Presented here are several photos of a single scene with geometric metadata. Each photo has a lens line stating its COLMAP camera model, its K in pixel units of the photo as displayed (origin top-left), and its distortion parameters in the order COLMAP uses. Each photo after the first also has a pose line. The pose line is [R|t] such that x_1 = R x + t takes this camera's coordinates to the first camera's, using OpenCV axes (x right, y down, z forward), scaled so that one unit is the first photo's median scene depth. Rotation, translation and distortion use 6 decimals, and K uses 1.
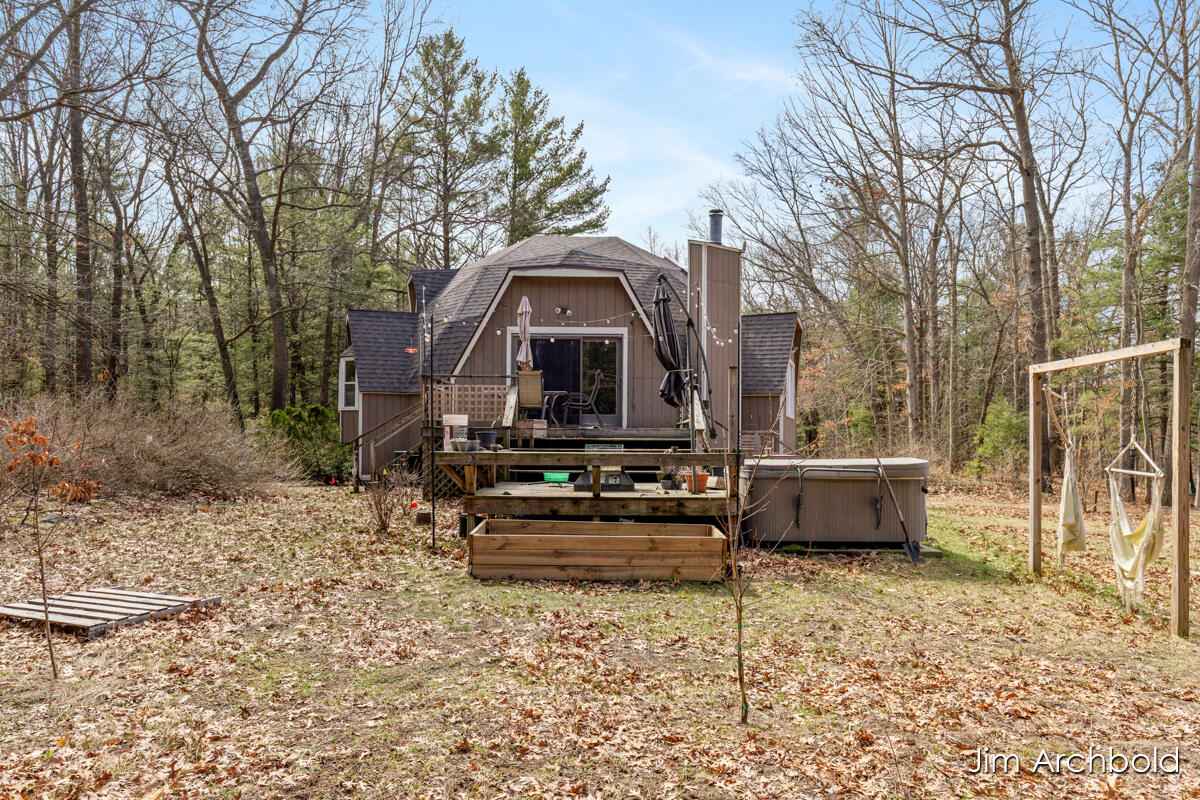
lens RADIAL K [[834.4, 0, 609.7], [0, 834.4, 438.1], [0, 0, 1]] dist [0.011194, 0.002234]
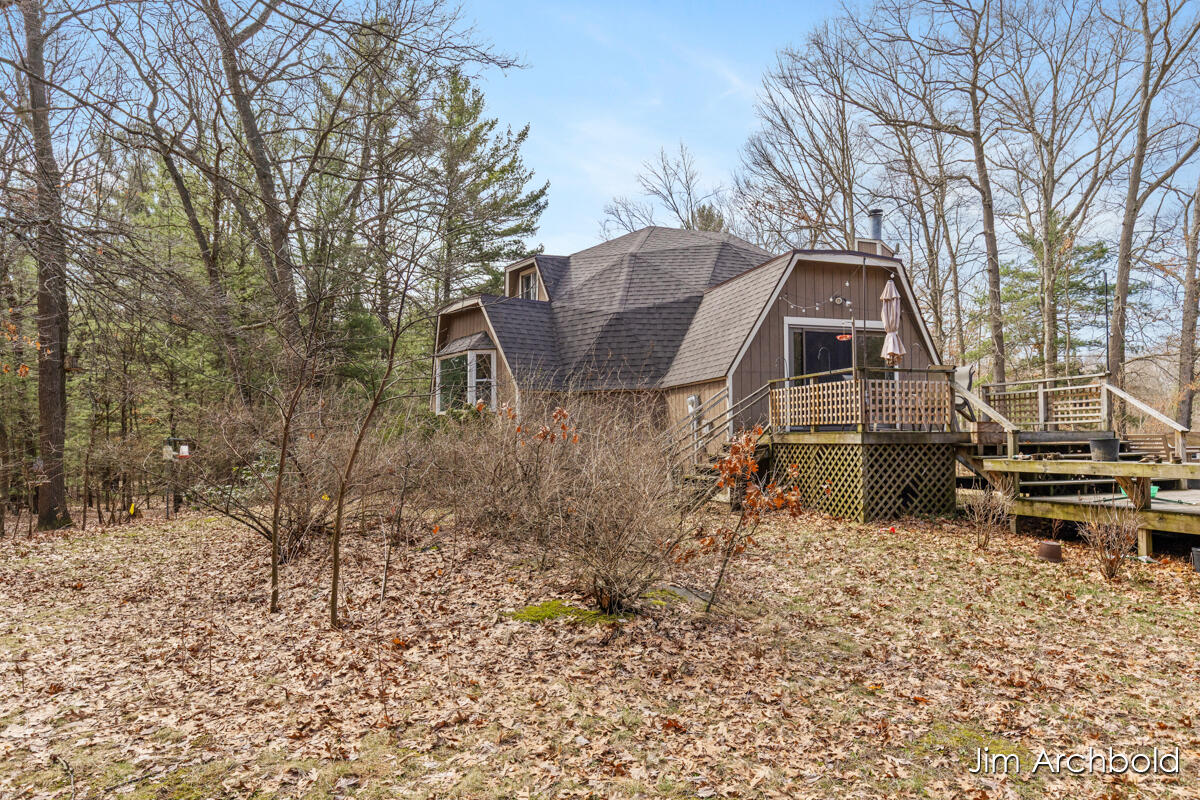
lens RADIAL K [[736.5, 0, 580.3], [0, 736.5, 427.4], [0, 0, 1]] dist [-0.003681, -0.001300]
pose [[0.953249, -0.010493, 0.302003, -0.242866], [0.013574, 0.999875, -0.008106, -0.005495], [-0.301880, 0.011826, 0.953273, 0.138179]]
